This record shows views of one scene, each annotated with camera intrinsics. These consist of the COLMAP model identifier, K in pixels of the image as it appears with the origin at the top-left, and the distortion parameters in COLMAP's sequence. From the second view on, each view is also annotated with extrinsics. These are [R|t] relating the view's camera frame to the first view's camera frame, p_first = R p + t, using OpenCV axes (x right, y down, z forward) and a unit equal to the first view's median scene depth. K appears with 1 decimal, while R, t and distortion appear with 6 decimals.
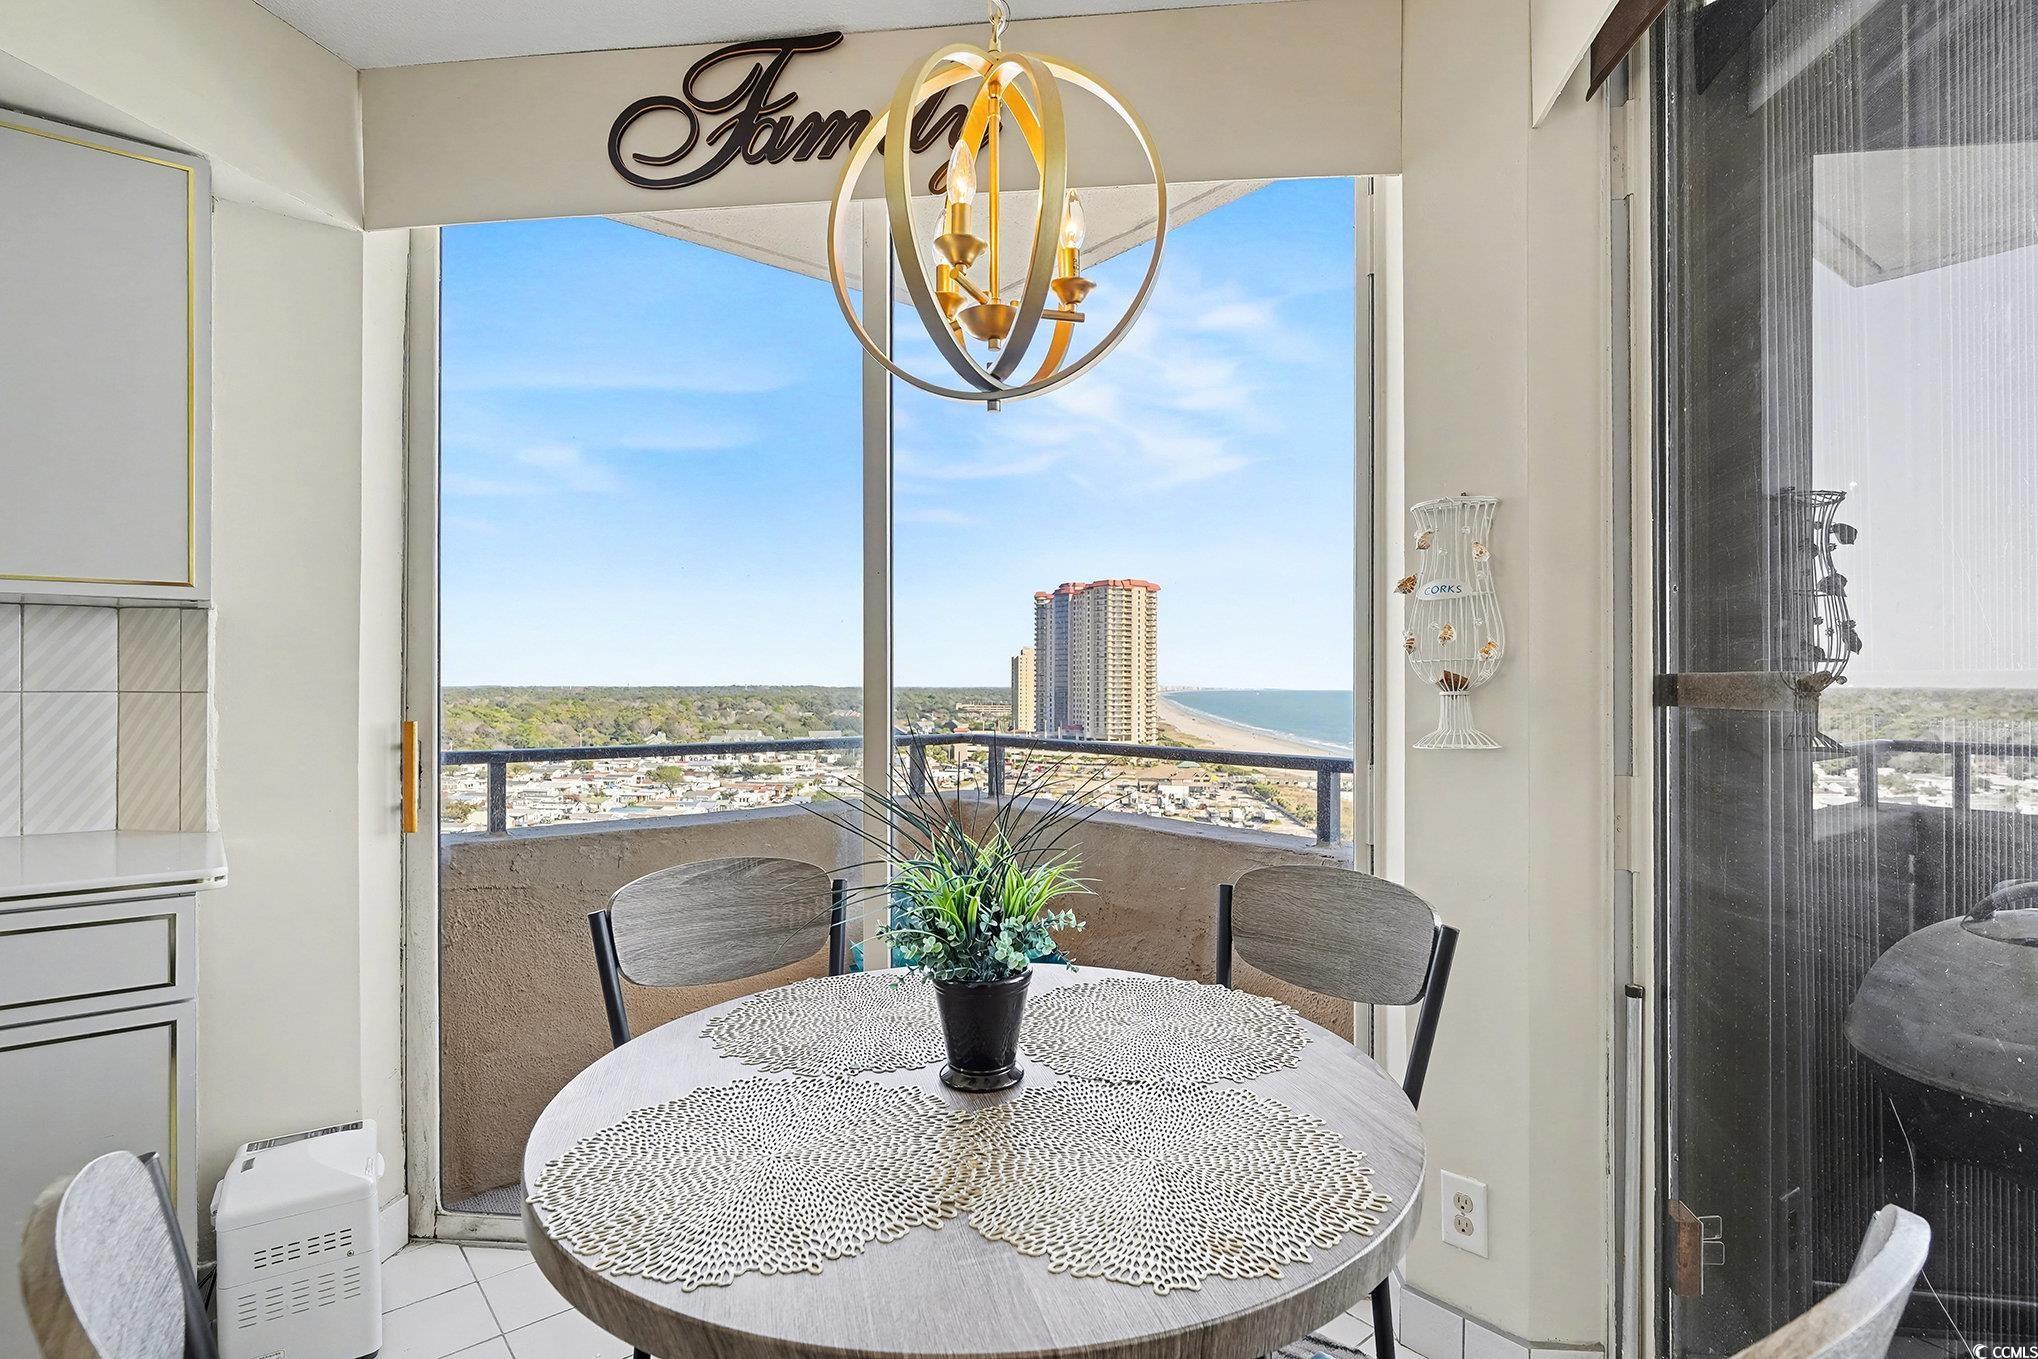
lens RADIAL K [[998.1, 0, 1010.0], [0, 998.1, 682.8], [0, 0, 1]] dist [0.000767, -0.000499]
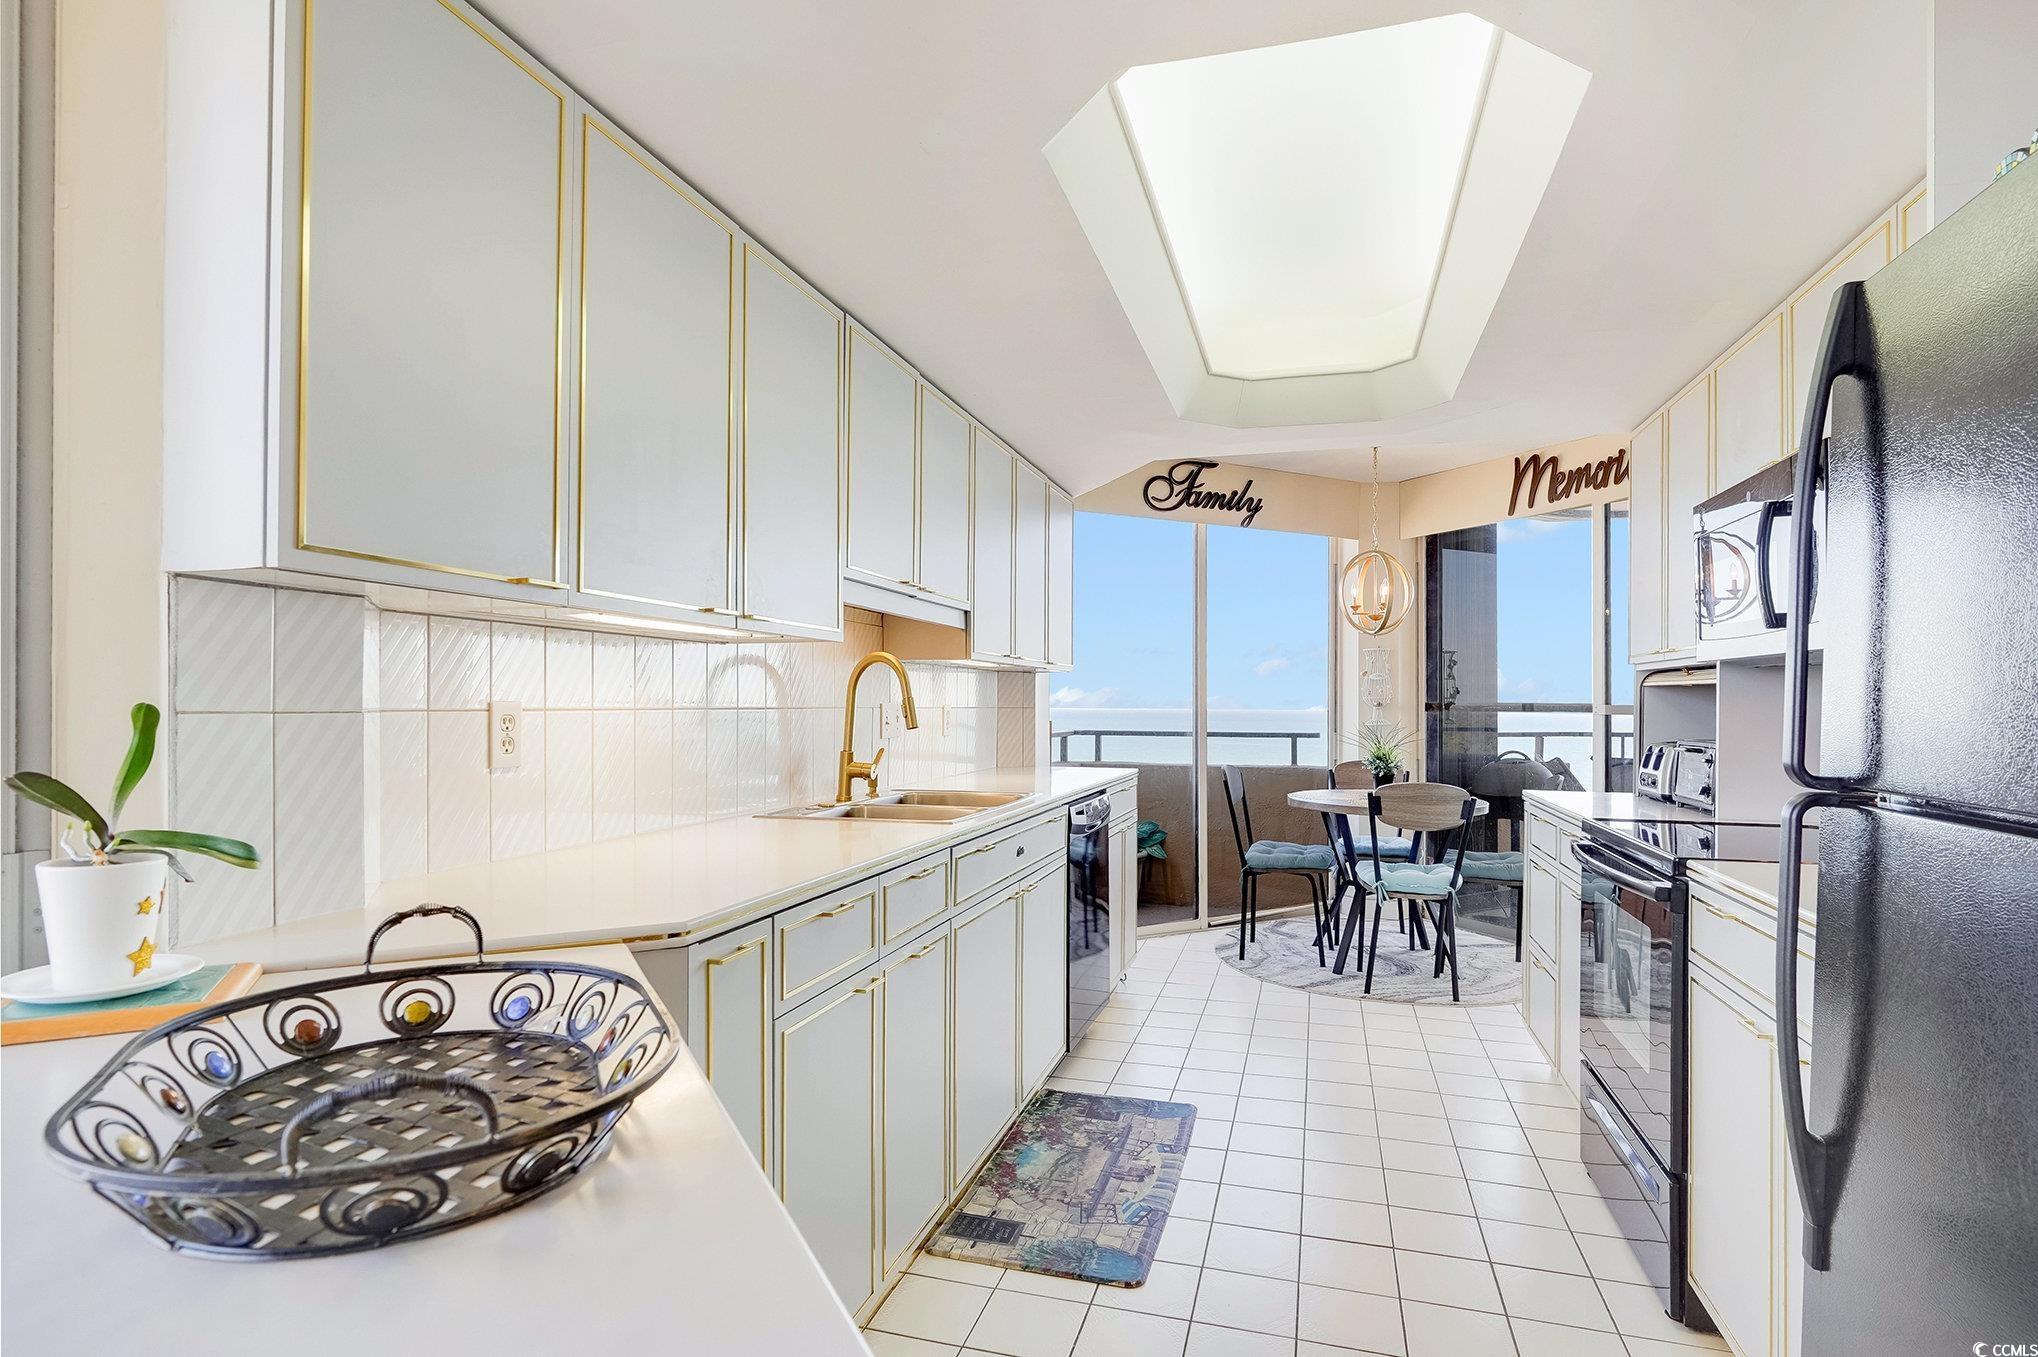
lens RADIAL K [[998.1, 0, 1010.0], [0, 998.1, 681.8], [0, 0, 1]] dist [0.000767, -0.000499]
pose [[0.817178, 0.001657, 0.576383, -2.134669], [-0.003405, 0.999992, 0.001952, -0.068091], [-0.576375, -0.003558, 0.817178, -0.852883]]
